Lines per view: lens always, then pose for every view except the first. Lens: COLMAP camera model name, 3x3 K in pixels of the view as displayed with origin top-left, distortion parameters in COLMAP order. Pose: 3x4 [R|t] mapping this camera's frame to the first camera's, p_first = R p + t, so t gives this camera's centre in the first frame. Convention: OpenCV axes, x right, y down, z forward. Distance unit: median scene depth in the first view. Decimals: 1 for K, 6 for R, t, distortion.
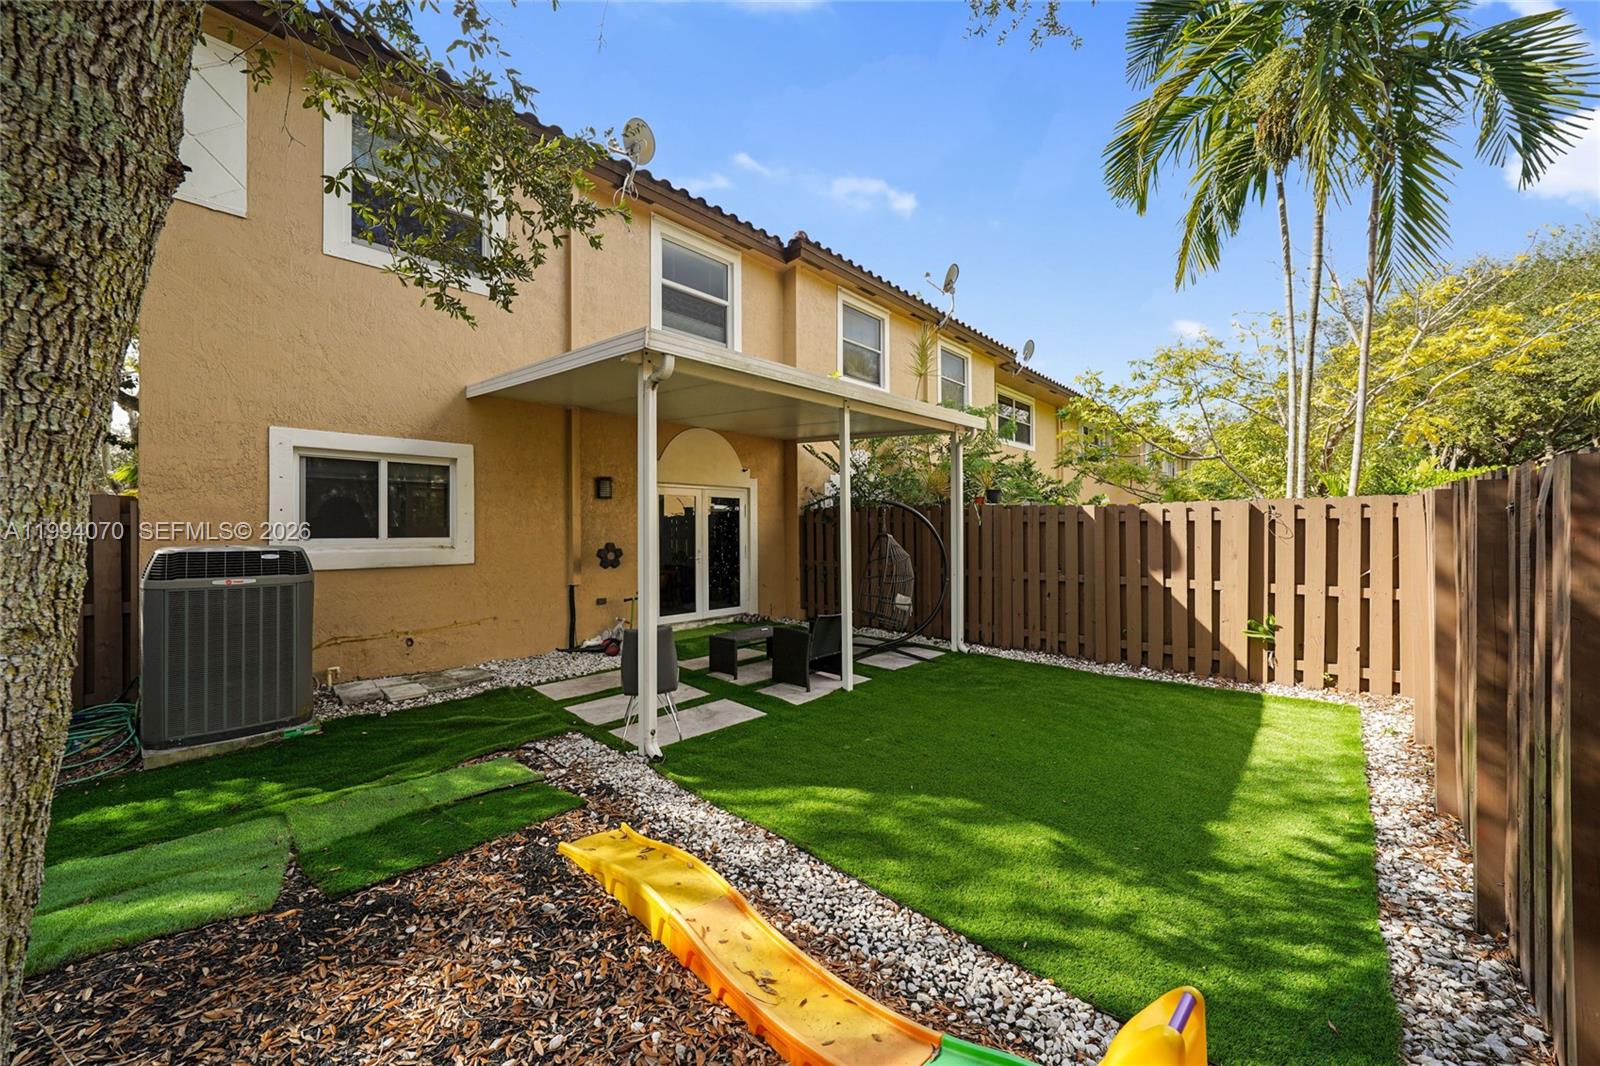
lens RADIAL K [[590.8, 0, 798.9], [0, 590.8, 531.2], [0, 0, 1]] dist [-0.016302, 0.003358]
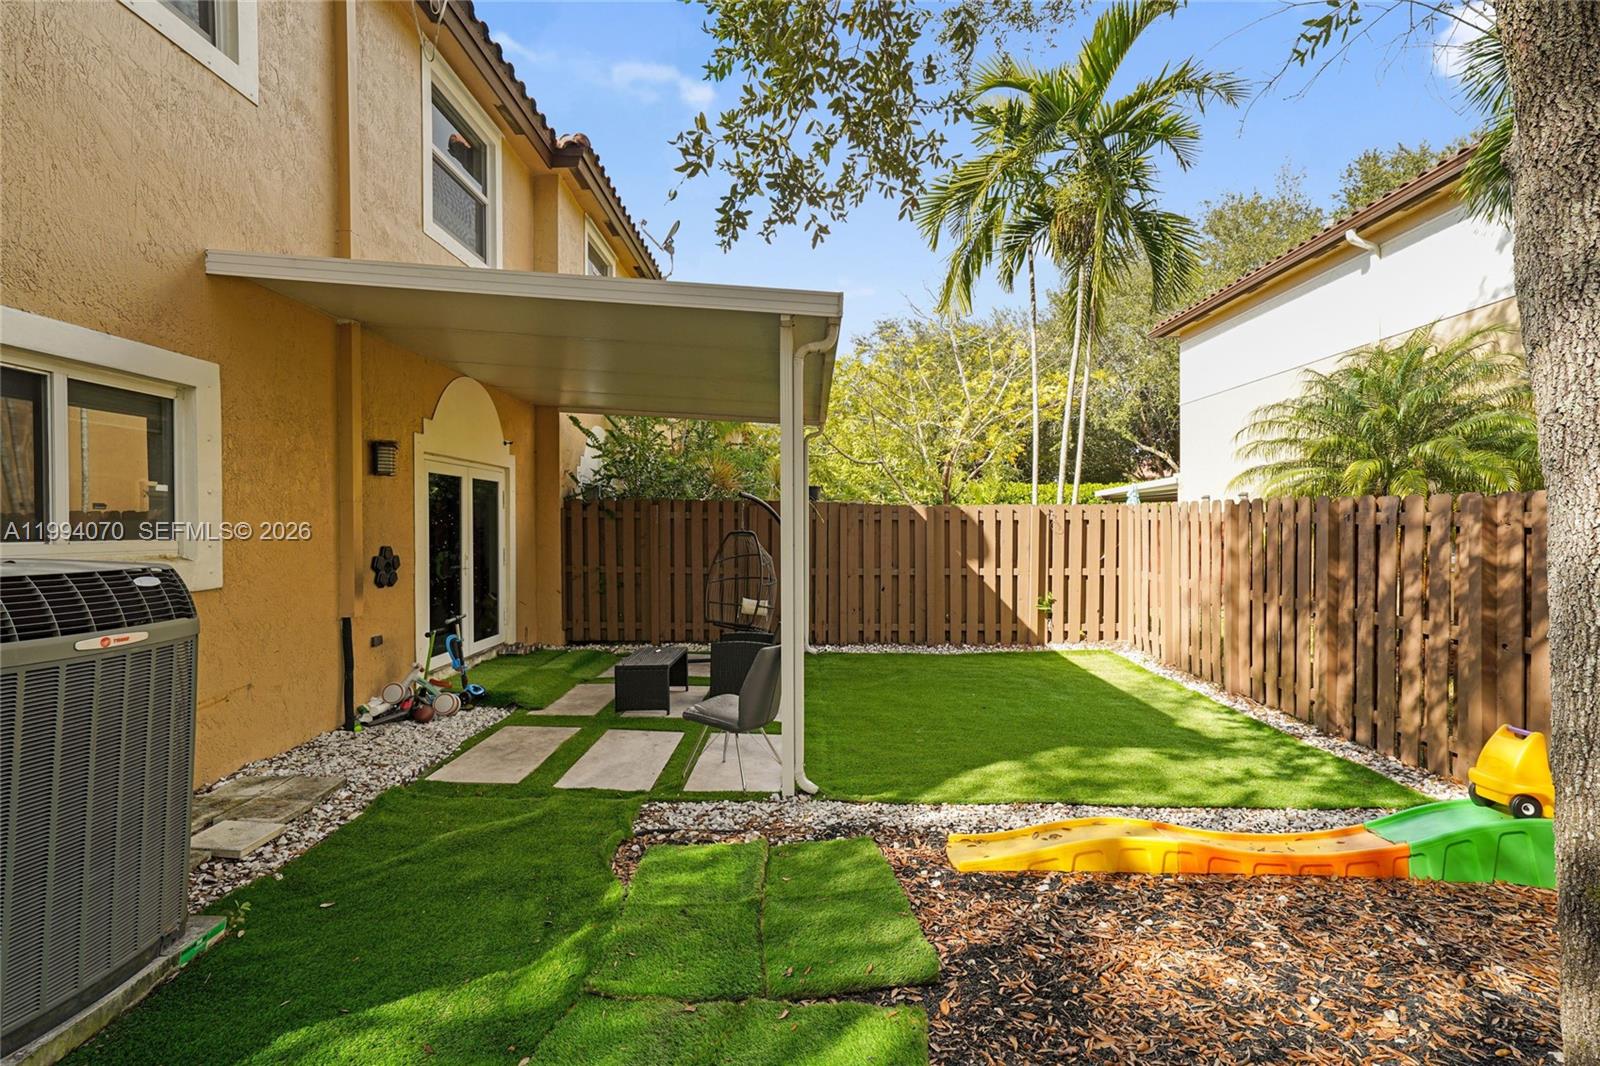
lens RADIAL K [[735.5, 0, 816.6], [0, 735.5, 533.0], [0, 0, 1]] dist [0.004734, 0.004668]
pose [[0.717171, -0.003100, 0.696890, -0.690241], [-0.000321, 0.999989, 0.004779, 0.001800], [-0.696897, -0.003651, 0.717162, 0.159435]]
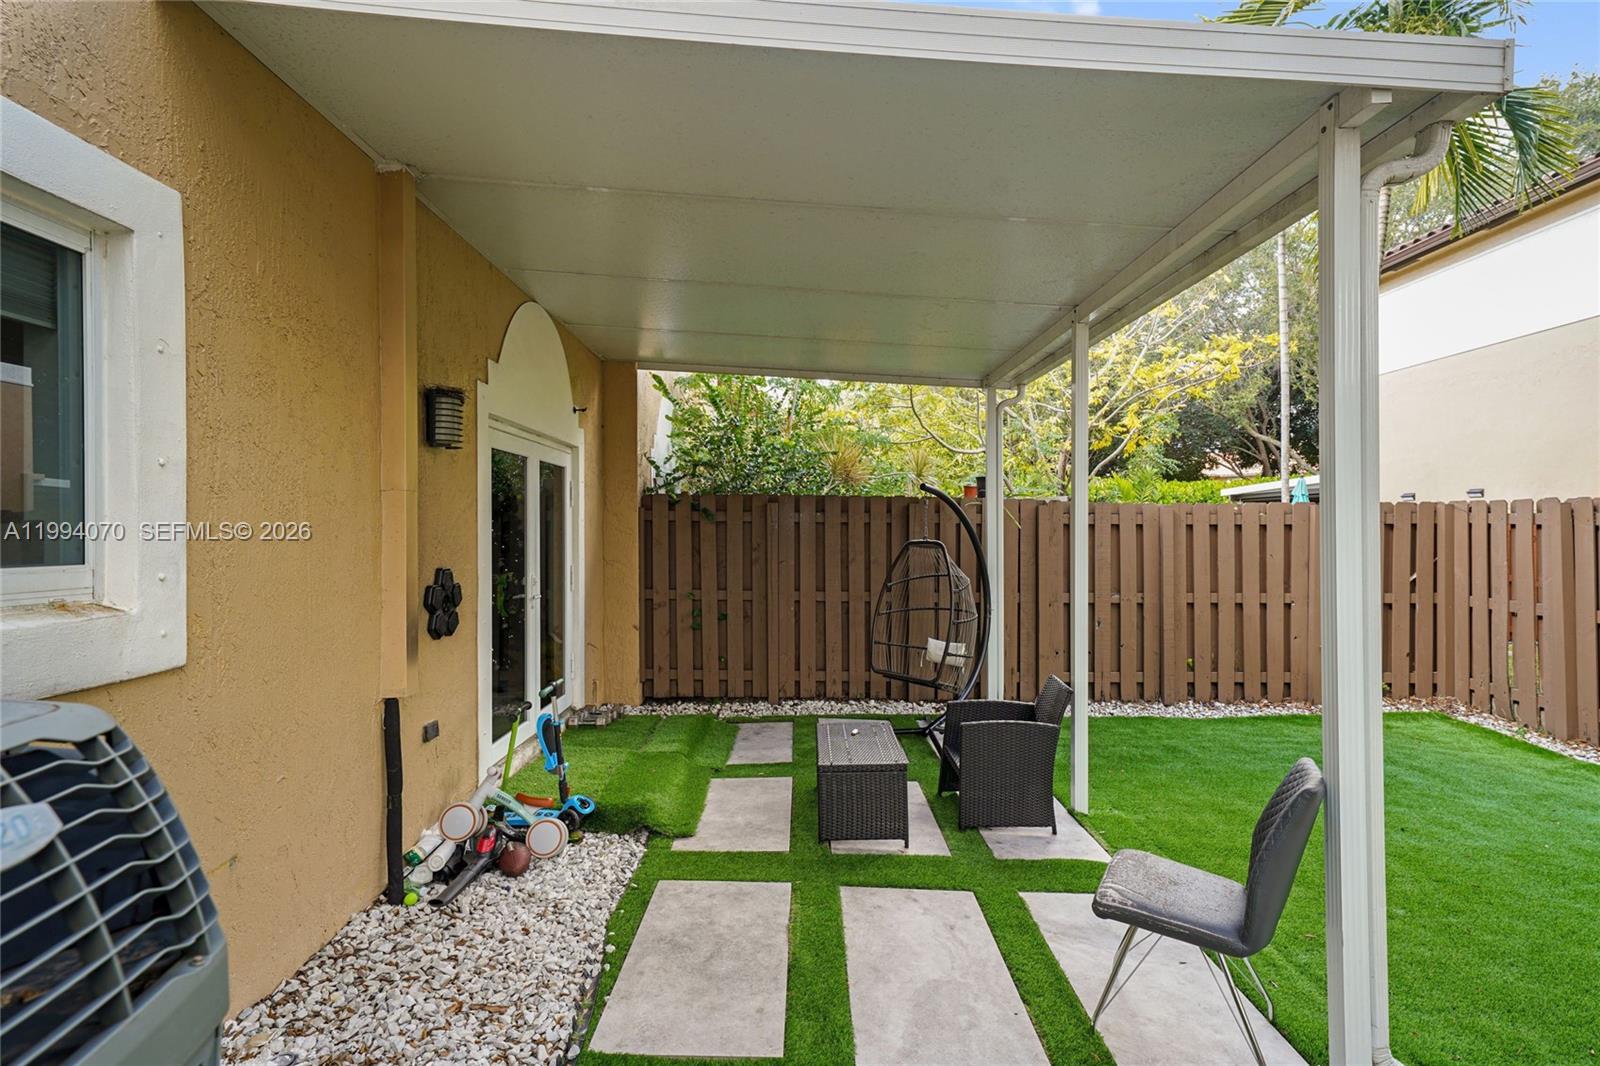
lens RADIAL K [[825.7, 0, 813.4], [0, 825.7, 532.4], [0, 0, 1]] dist [0.020095, 0.002865]
pose [[0.708420, 0.002958, 0.705785, -0.670706], [-0.000022, 0.999991, -0.004169, -0.000955], [-0.705791, 0.002938, 0.708414, 0.607914]]
